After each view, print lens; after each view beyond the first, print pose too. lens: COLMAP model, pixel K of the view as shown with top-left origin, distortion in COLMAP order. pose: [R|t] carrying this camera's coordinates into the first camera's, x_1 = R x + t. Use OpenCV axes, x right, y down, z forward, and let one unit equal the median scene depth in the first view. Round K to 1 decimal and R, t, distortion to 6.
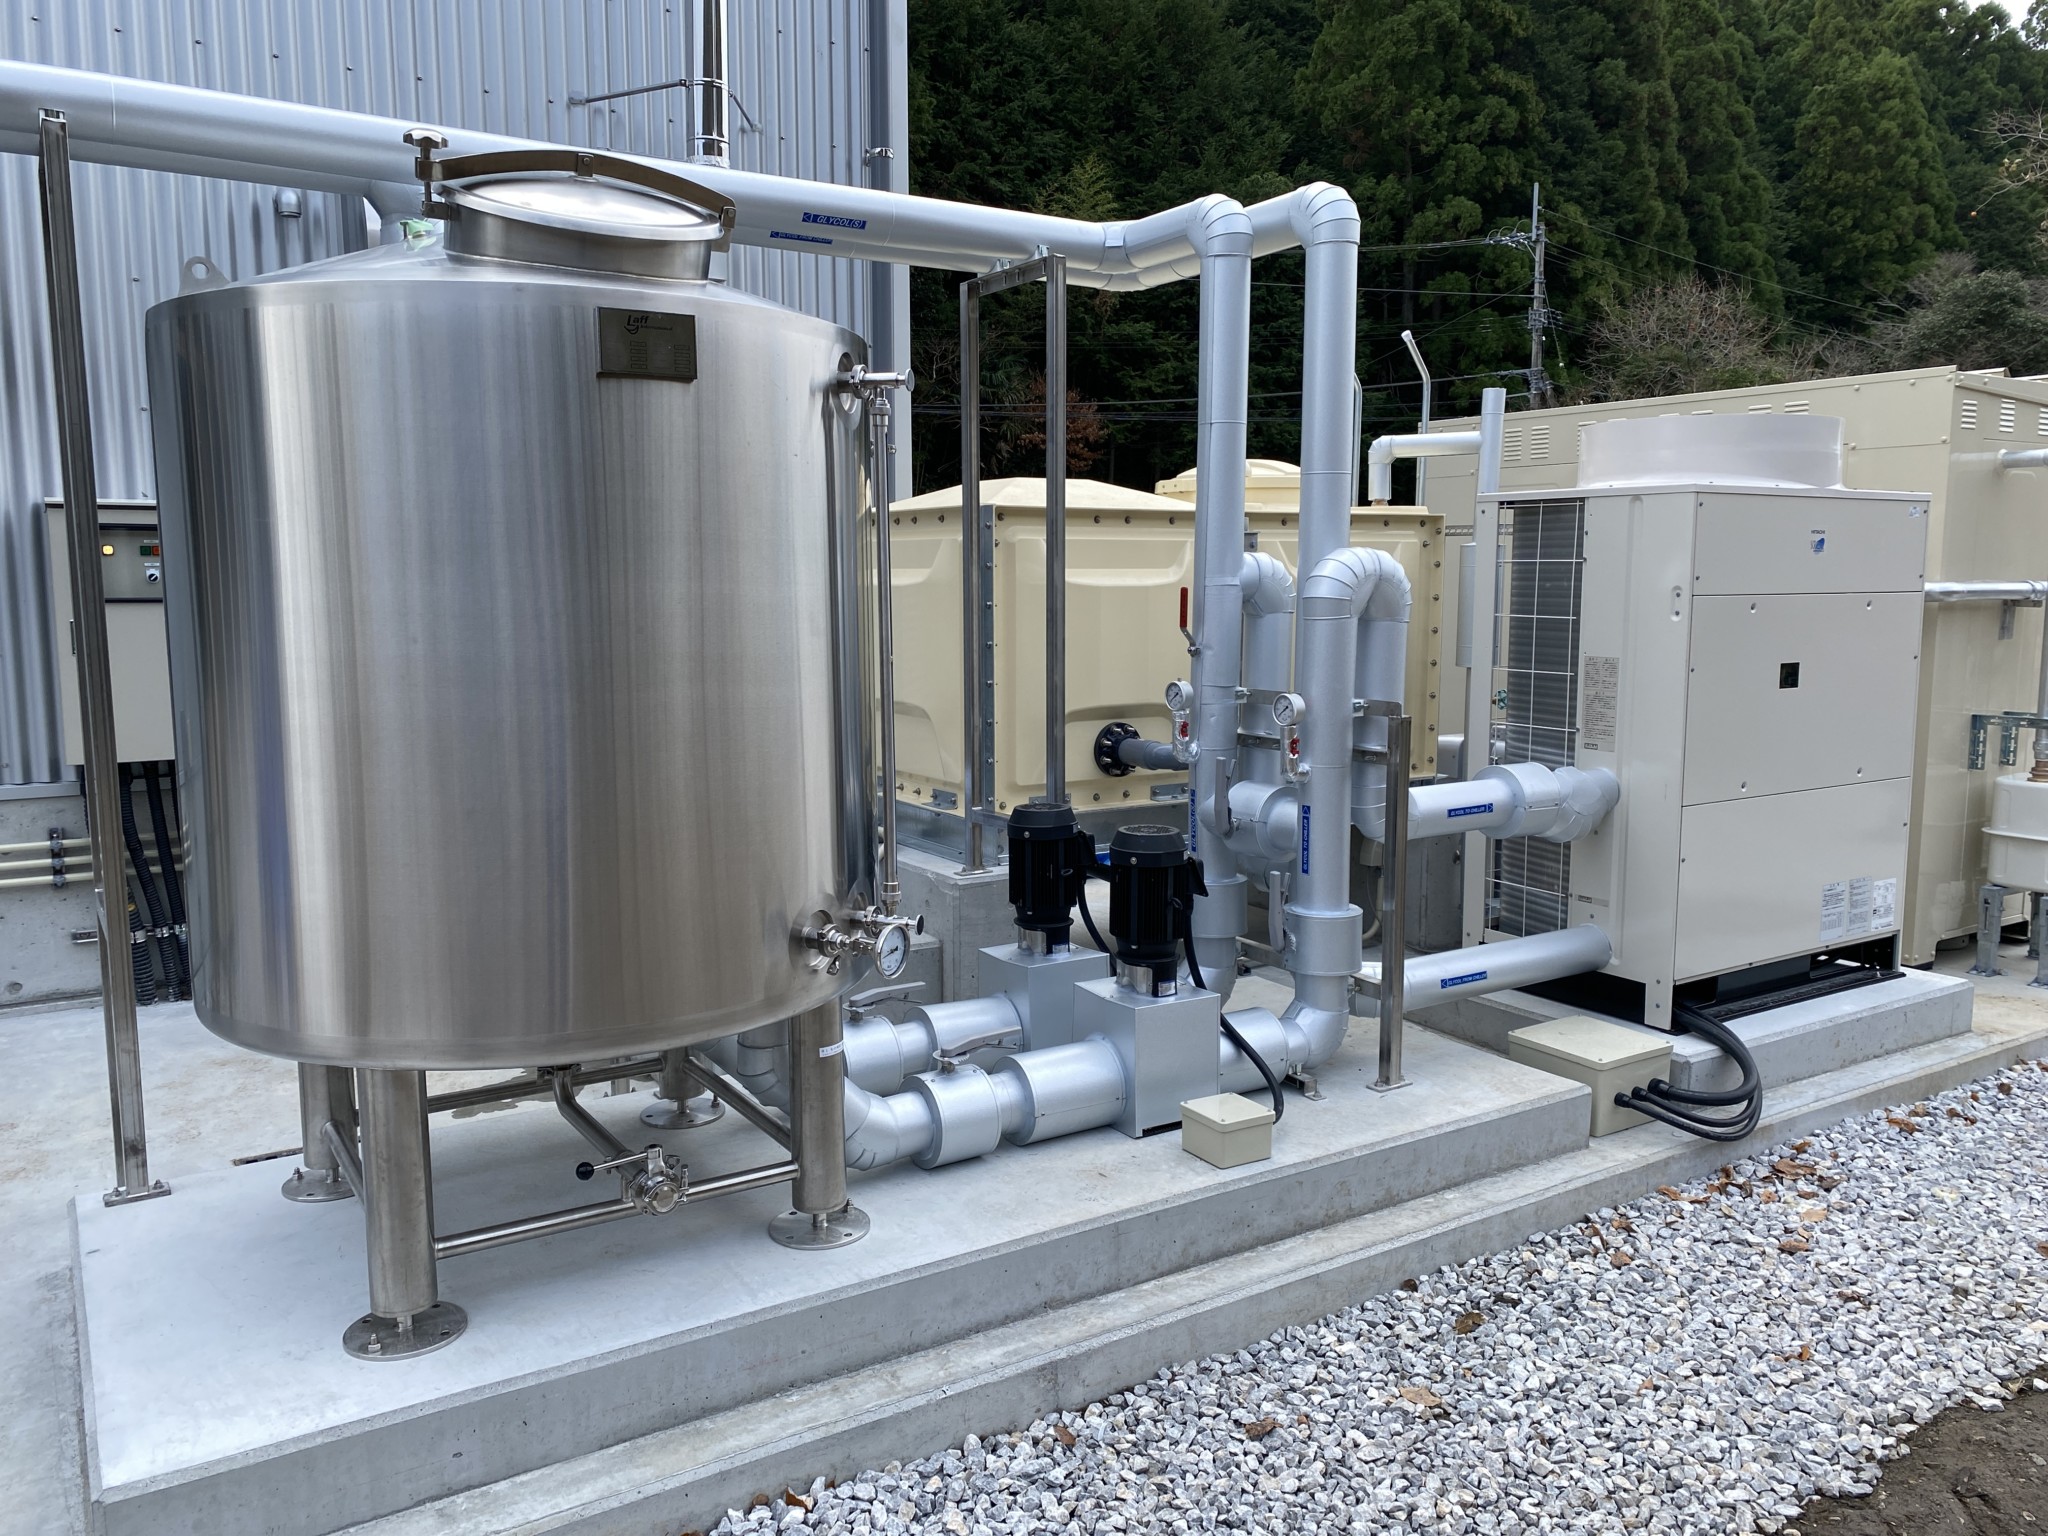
lens RADIAL K [[1540.9, 0, 1017.6], [0, 1540.9, 756.9], [0, 0, 1]] dist [0.030346, -0.003894]
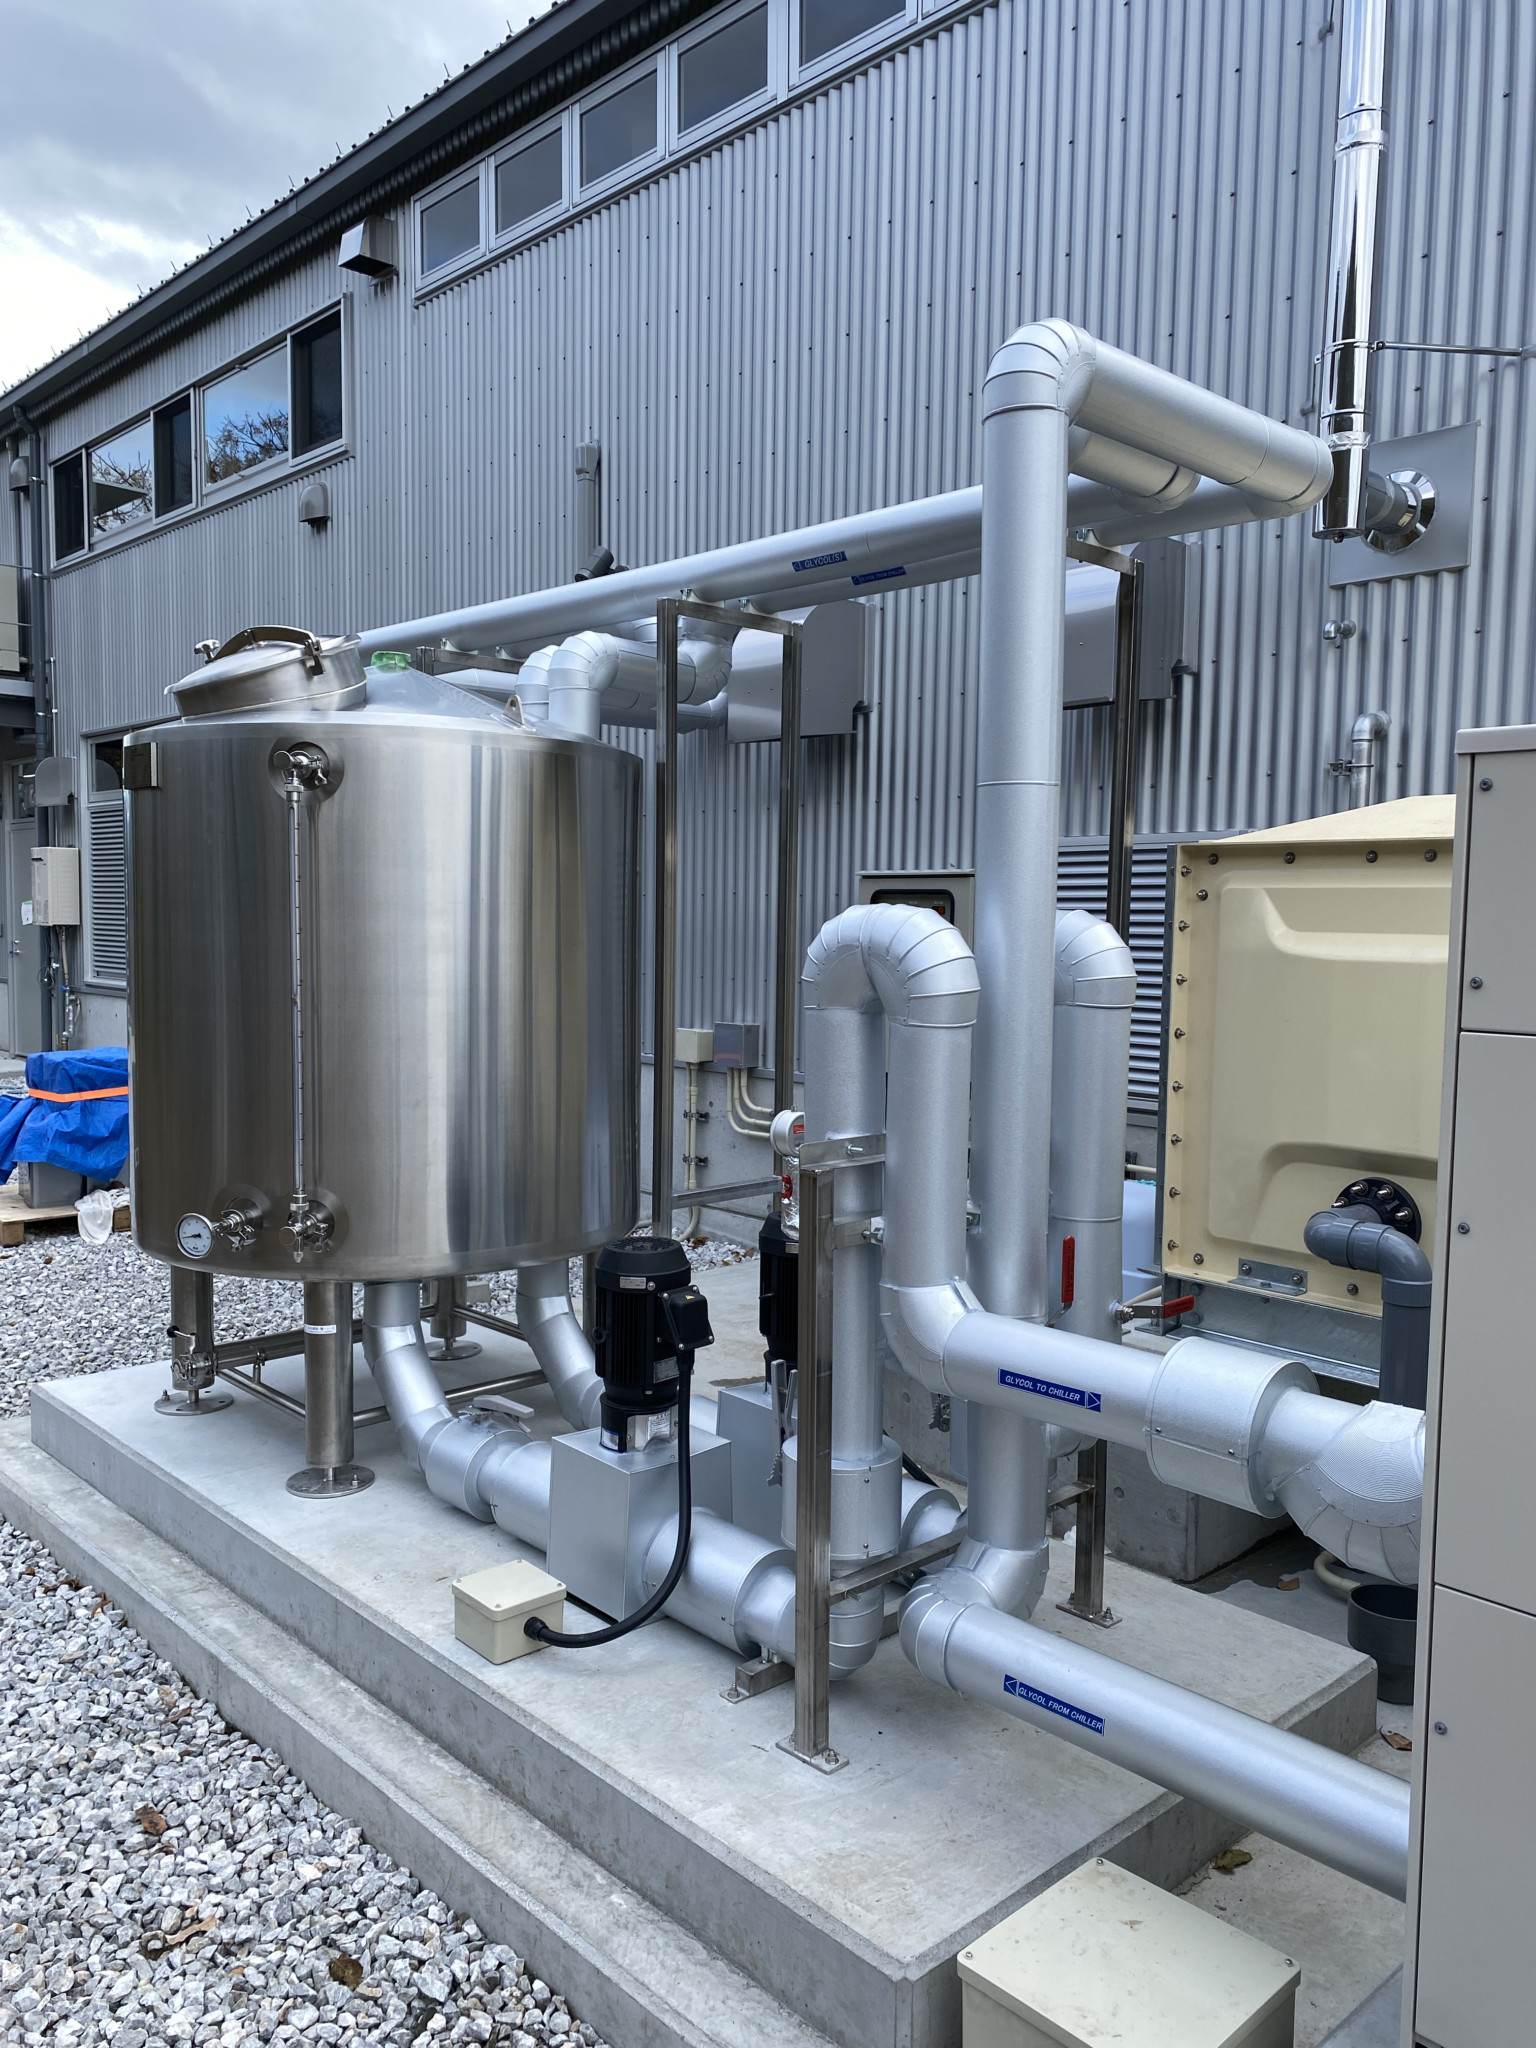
lens RADIAL K [[1540.9, 0, 760.2], [0, 1540.9, 1040.1], [0, 0, 1]] dist [0.030346, -0.003894]
pose [[0.187358, 0.083712, -0.978718, 0.870258], [-0.125220, 0.990269, 0.060728, -0.116508], [0.974278, 0.111177, 0.196017, 0.862117]]
